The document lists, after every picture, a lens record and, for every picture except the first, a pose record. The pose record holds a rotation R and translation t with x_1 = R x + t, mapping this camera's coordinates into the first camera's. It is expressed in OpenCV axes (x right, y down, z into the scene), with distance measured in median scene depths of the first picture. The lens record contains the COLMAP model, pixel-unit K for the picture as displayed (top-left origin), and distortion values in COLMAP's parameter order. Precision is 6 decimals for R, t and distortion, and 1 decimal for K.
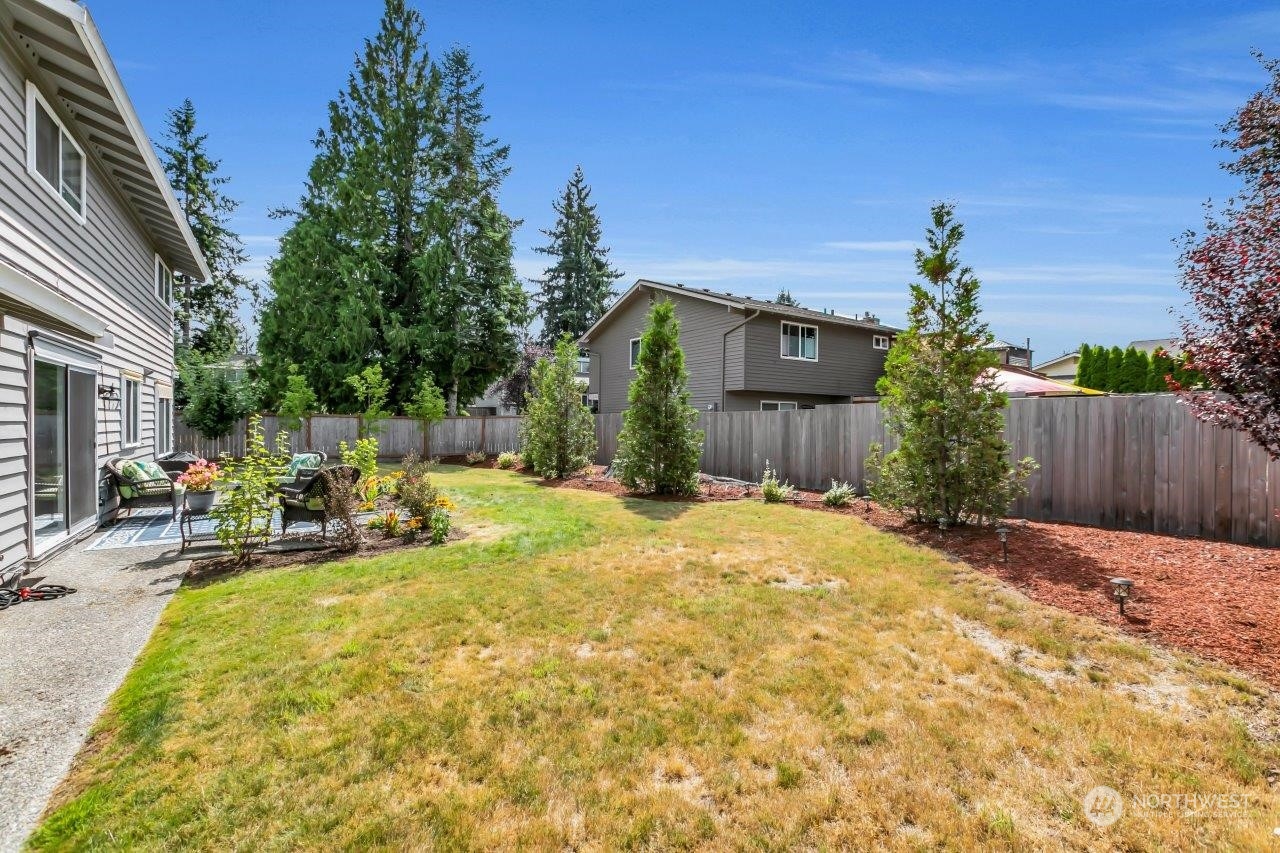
lens RADIAL K [[579.9, 0, 634.3], [0, 579.9, 426.6], [0, 0, 1]] dist [0.003038, 0.001240]
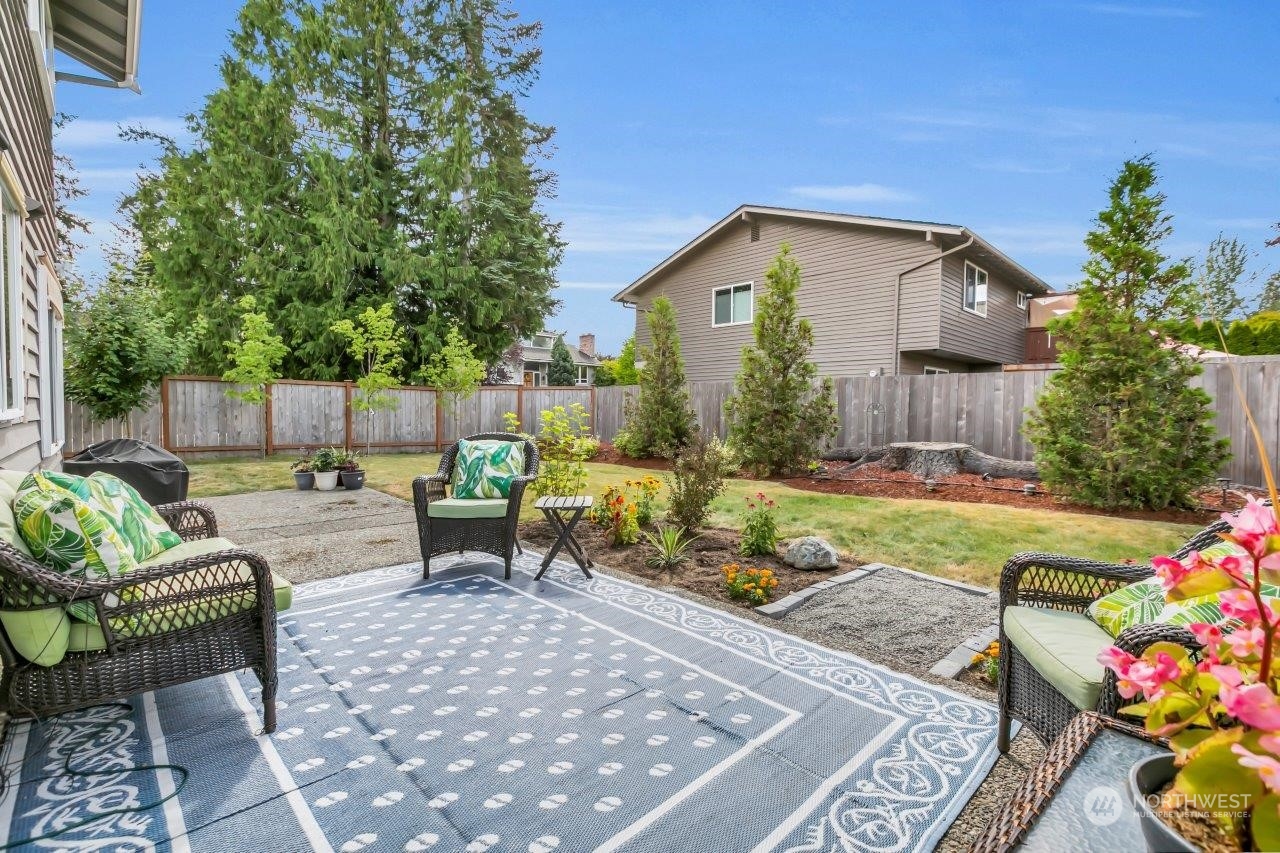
lens RADIAL K [[579.9, 0, 646.5], [0, 579.9, 423.7], [0, 0, 1]] dist [0.003038, 0.001240]
pose [[0.981616, -0.006159, 0.190765, -0.279302], [0.002304, 0.999789, 0.020426, 0.014403], [-0.190850, -0.019612, 0.981423, 0.302781]]
